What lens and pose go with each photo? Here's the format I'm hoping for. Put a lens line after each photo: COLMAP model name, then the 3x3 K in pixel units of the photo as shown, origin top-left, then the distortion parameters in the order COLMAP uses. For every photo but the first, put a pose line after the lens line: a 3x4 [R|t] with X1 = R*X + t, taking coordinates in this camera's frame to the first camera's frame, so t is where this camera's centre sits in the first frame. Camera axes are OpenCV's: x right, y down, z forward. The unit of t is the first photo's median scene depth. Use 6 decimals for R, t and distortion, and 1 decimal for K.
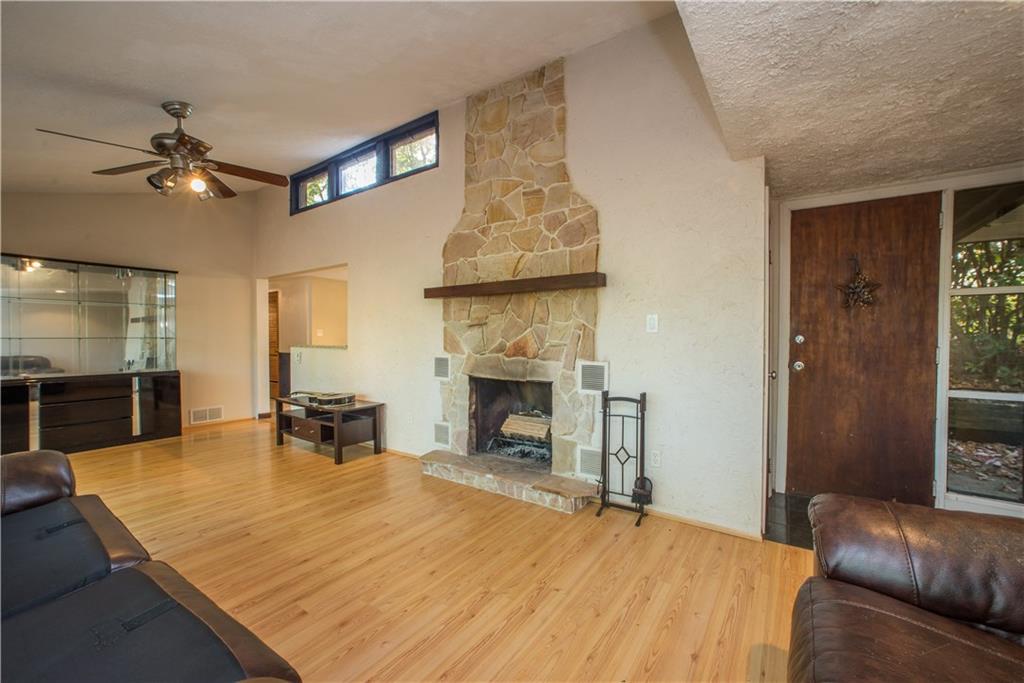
lens RADIAL K [[430.6, 0, 490.0], [0, 430.6, 342.1], [0, 0, 1]] dist [-0.029662, 0.002093]
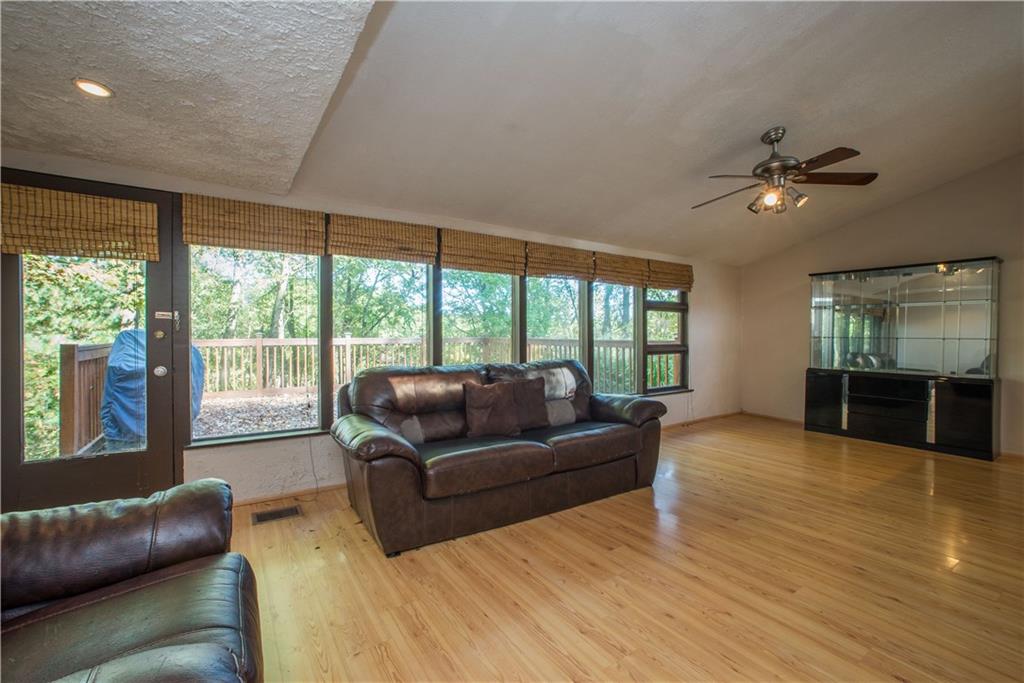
lens RADIAL K [[430.6, 0, 517.1], [0, 430.6, 335.5], [0, 0, 1]] dist [-0.029662, 0.002093]
pose [[-0.323642, 0.006857, -0.946155, 0.483440], [-0.024618, 0.999574, 0.015665, -0.012354], [0.945859, 0.028362, -0.323336, 0.624593]]
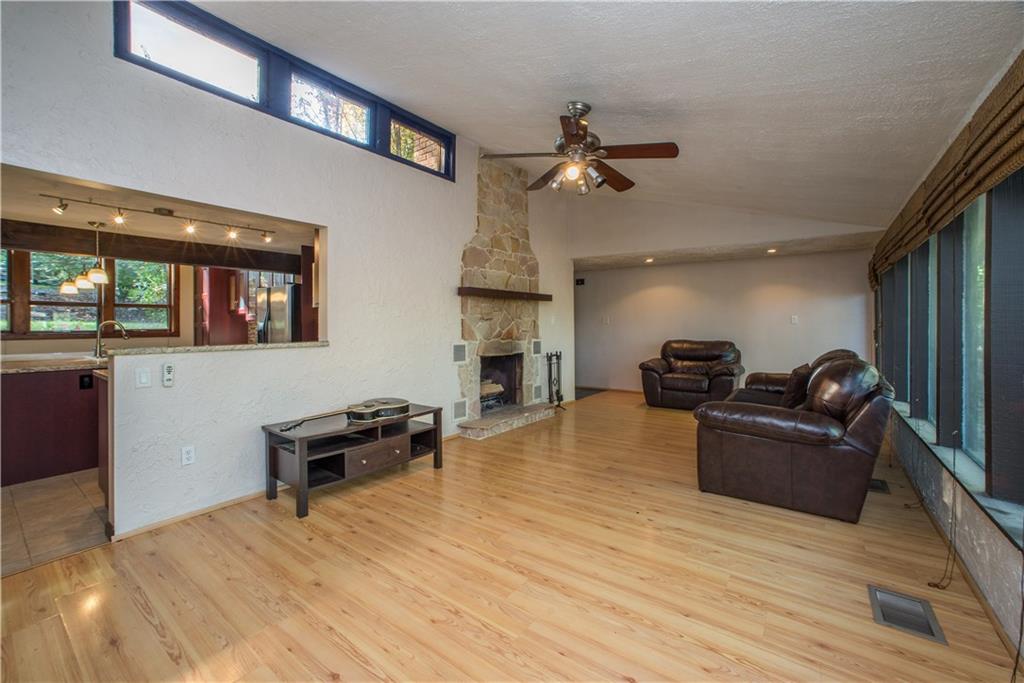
lens RADIAL K [[430.6, 0, 503.1], [0, 430.6, 325.1], [0, 0, 1]] dist [-0.029662, 0.002093]
pose [[0.012756, 0.004022, 0.999911, -1.525225], [0.024806, 0.999683, -0.004338, -0.012129], [-0.999611, 0.024859, 0.012652, 1.015459]]
